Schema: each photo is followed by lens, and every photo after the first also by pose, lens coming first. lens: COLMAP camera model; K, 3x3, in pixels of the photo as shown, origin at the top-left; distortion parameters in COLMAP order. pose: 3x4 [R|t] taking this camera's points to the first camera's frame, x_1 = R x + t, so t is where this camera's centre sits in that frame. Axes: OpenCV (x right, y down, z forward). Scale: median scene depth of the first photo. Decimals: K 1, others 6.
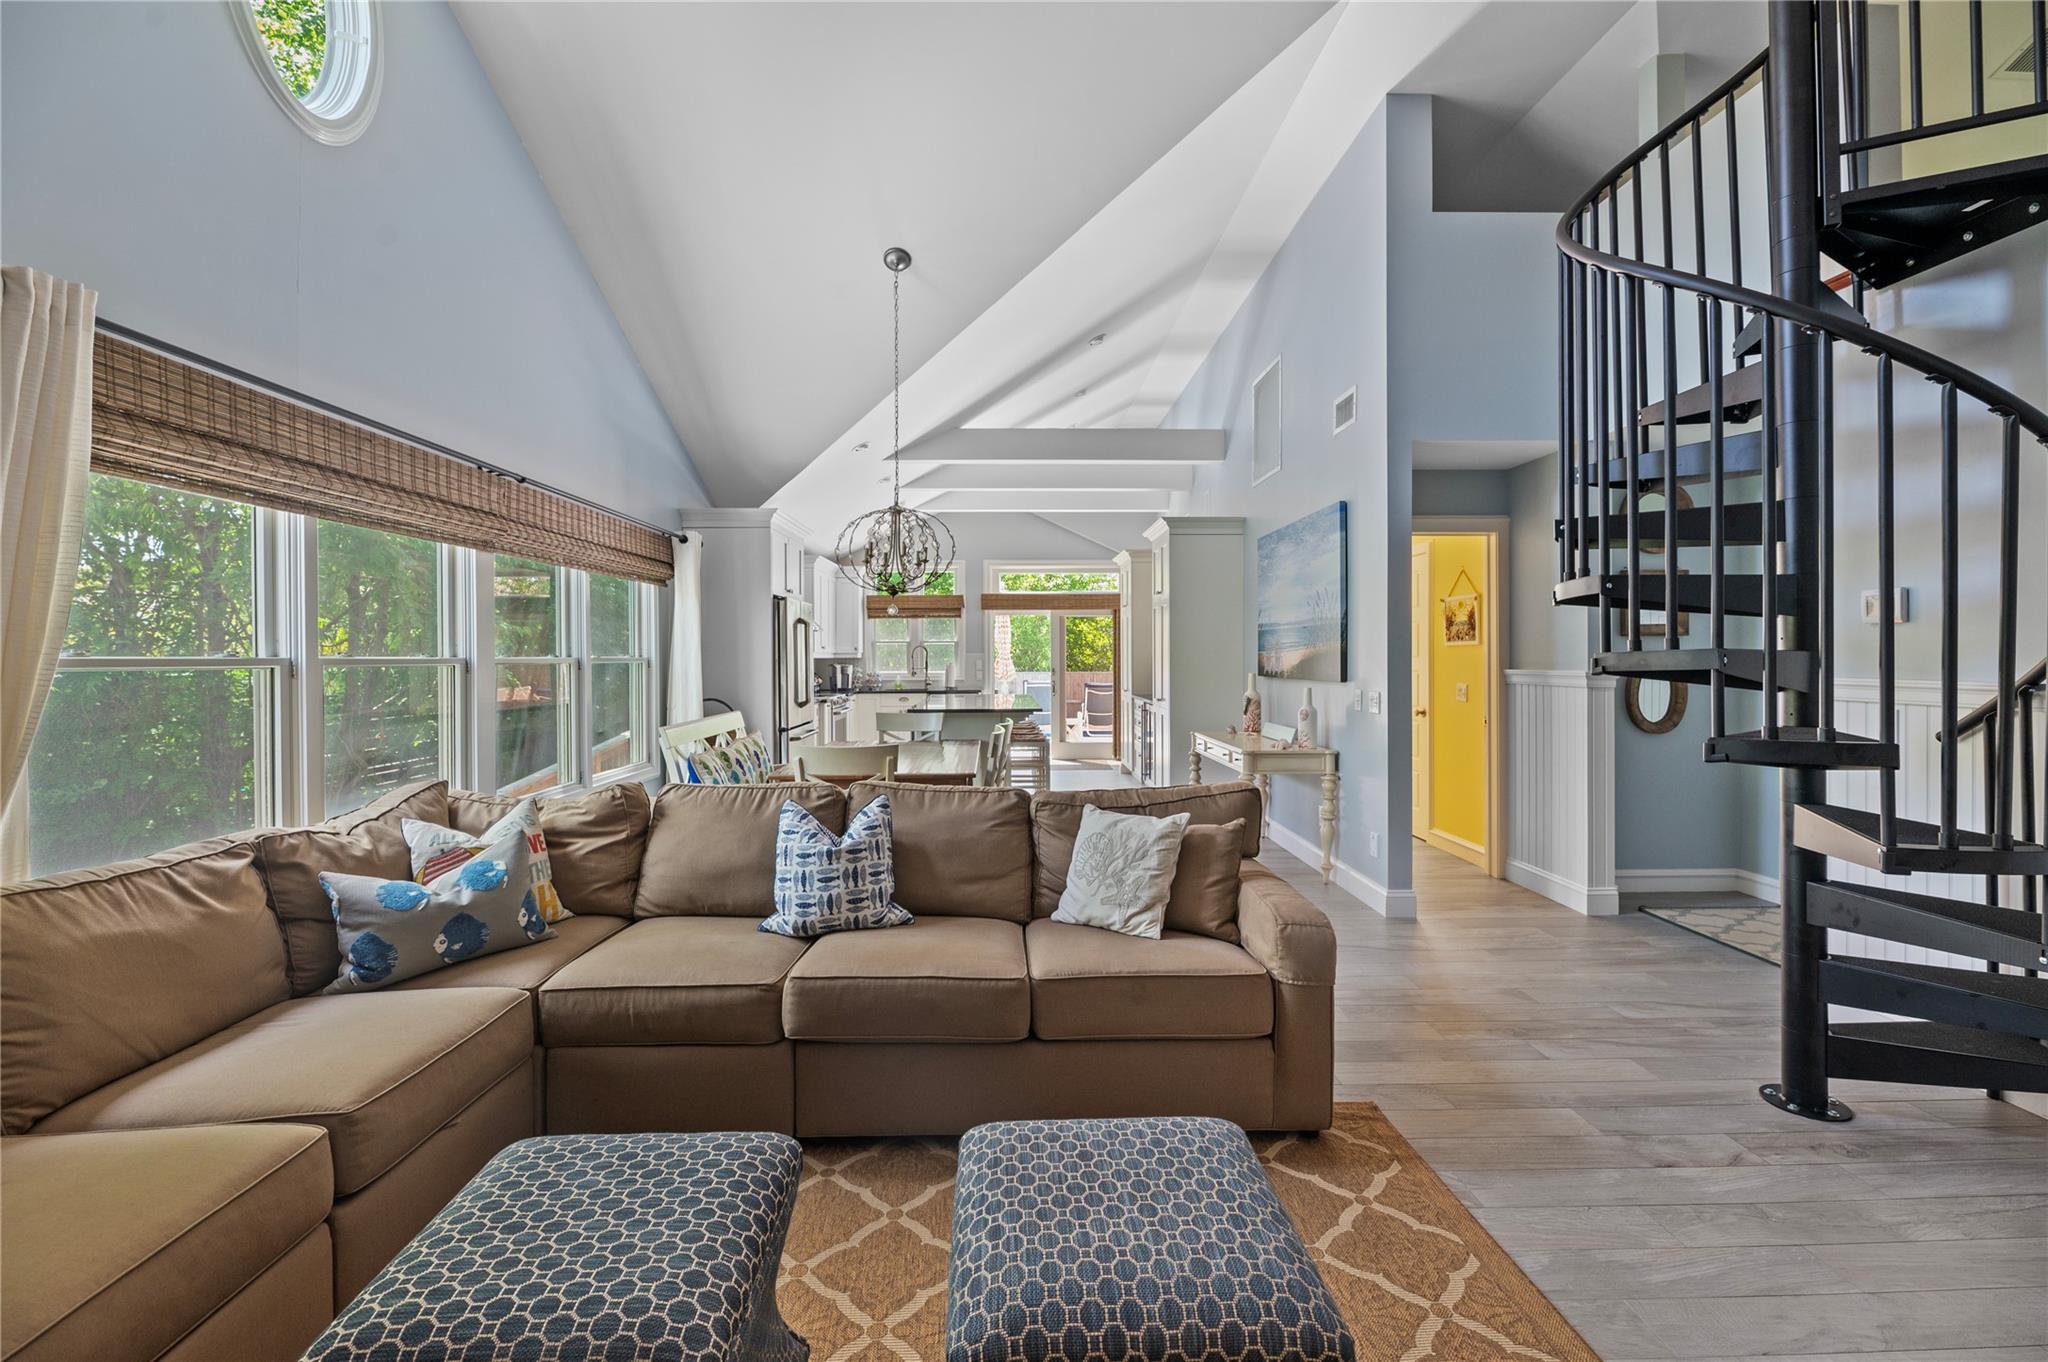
lens RADIAL K [[840.5, 0, 1026.8], [0, 840.5, 655.8], [0, 0, 1]] dist [-0.000281, -0.000042]
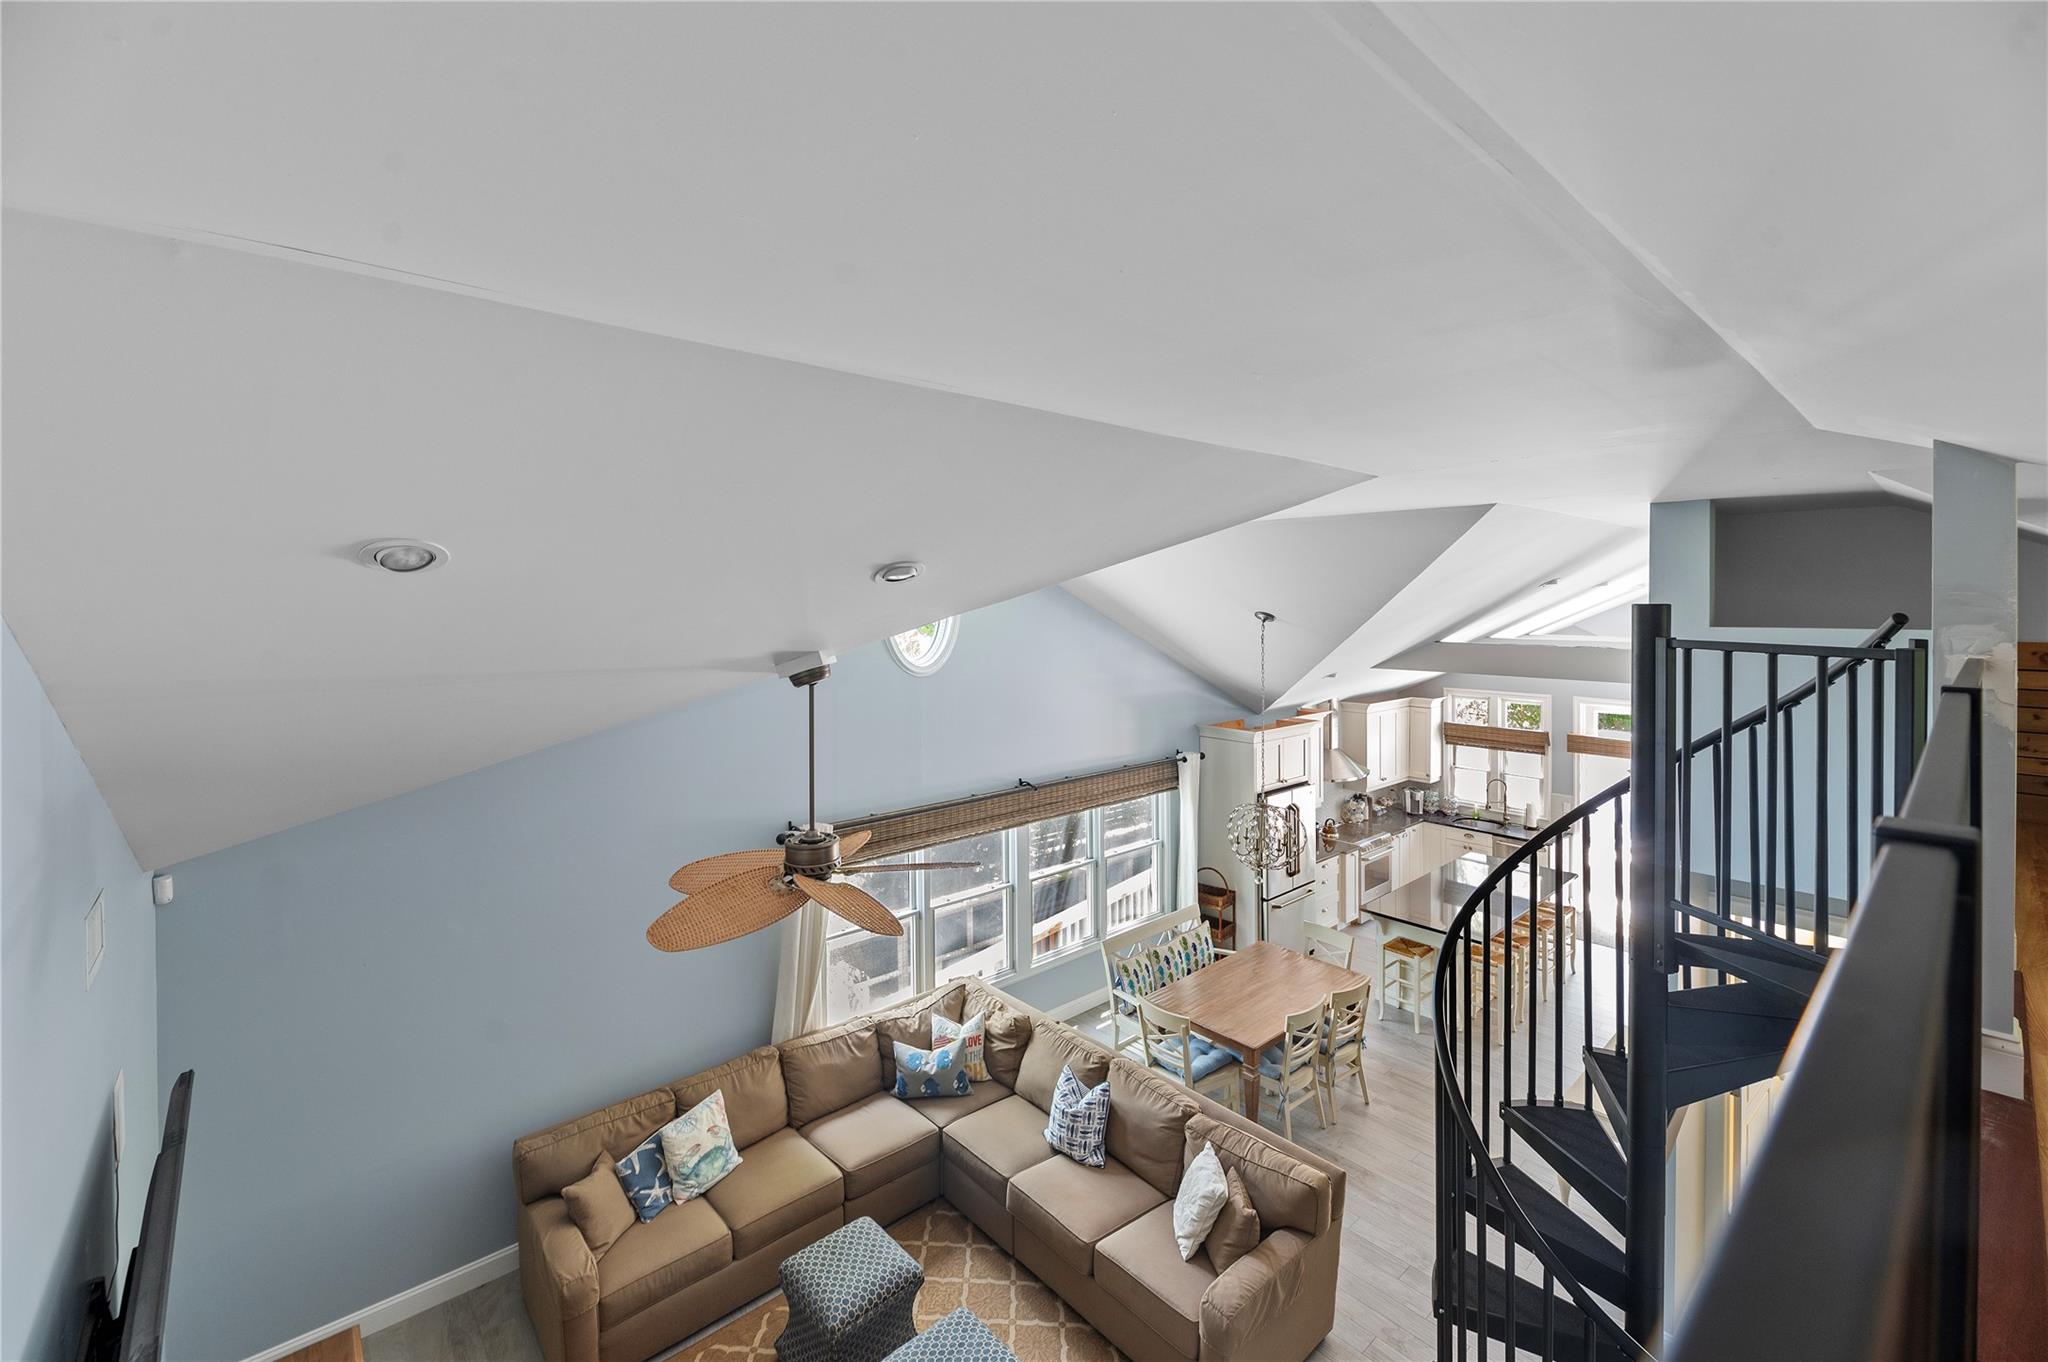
lens RADIAL K [[840.5, 0, 1026.8], [0, 840.5, 655.8], [0, 0, 1]] dist [-0.000281, -0.000042]
pose [[0.649176, 0.030881, -0.760011, 1.104460], [0.004624, 0.998997, 0.044541, -0.863710], [0.760624, -0.032429, 0.648382, -0.235948]]
